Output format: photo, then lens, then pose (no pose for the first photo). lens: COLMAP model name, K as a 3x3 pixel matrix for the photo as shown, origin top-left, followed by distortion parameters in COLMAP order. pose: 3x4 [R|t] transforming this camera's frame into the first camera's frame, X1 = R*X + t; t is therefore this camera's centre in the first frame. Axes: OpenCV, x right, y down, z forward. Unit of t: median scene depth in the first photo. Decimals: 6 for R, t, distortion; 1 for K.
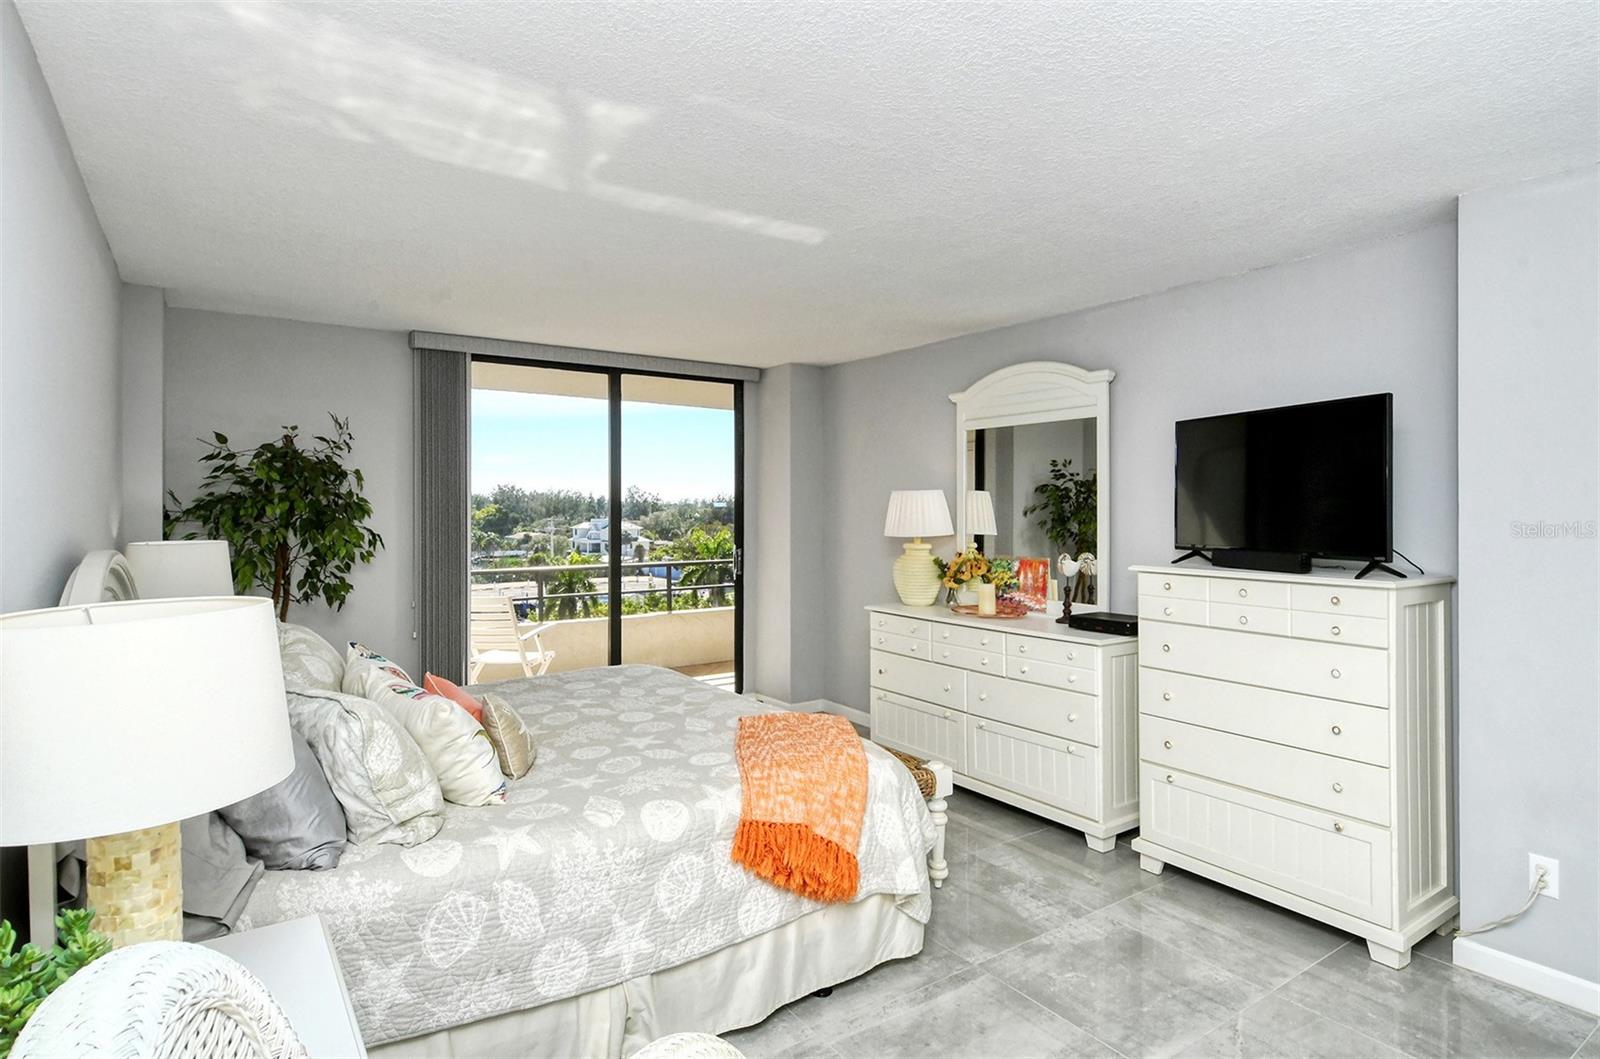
lens RADIAL K [[812.4, 0, 857.9], [0, 812.4, 496.3], [0, 0, 1]] dist [-0.000504, -0.000925]
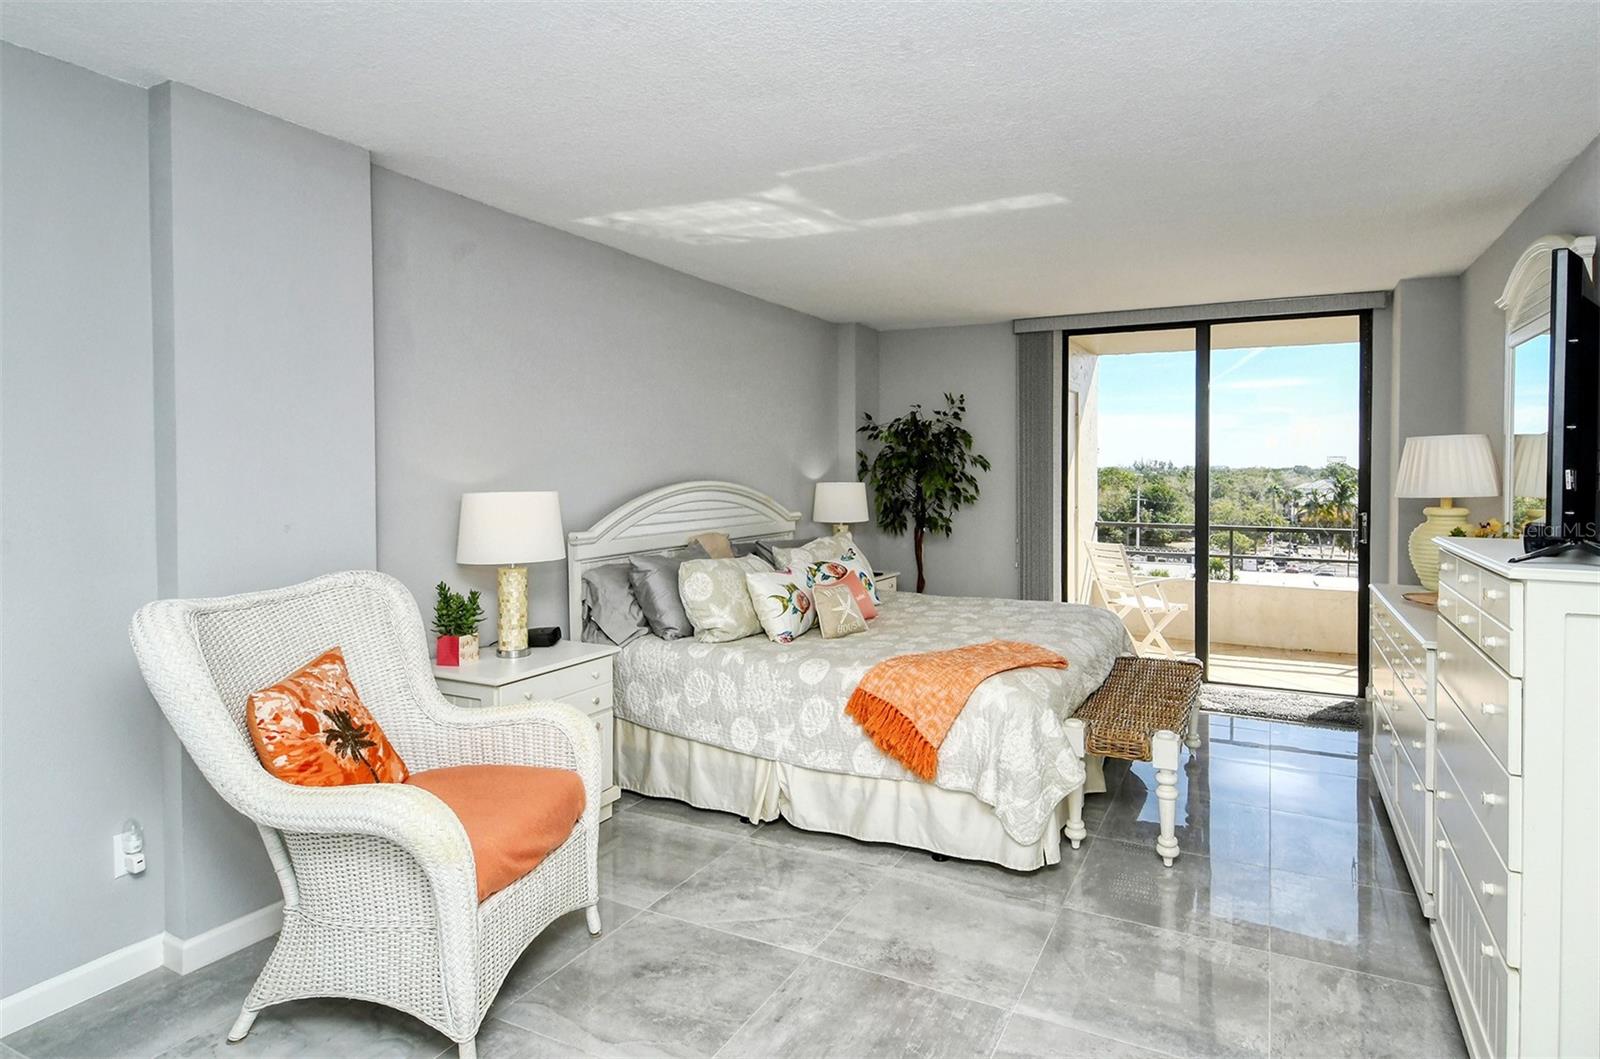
lens RADIAL K [[861.4, 0, 843.3], [0, 861.4, 481.2], [0, 0, 1]] dist [0.029116, -0.000352]
pose [[0.485840, 0.015389, -0.873913, 0.813369], [0.007318, 0.999738, 0.021673, 0.019907], [0.874017, -0.016925, 0.485600, 0.218476]]
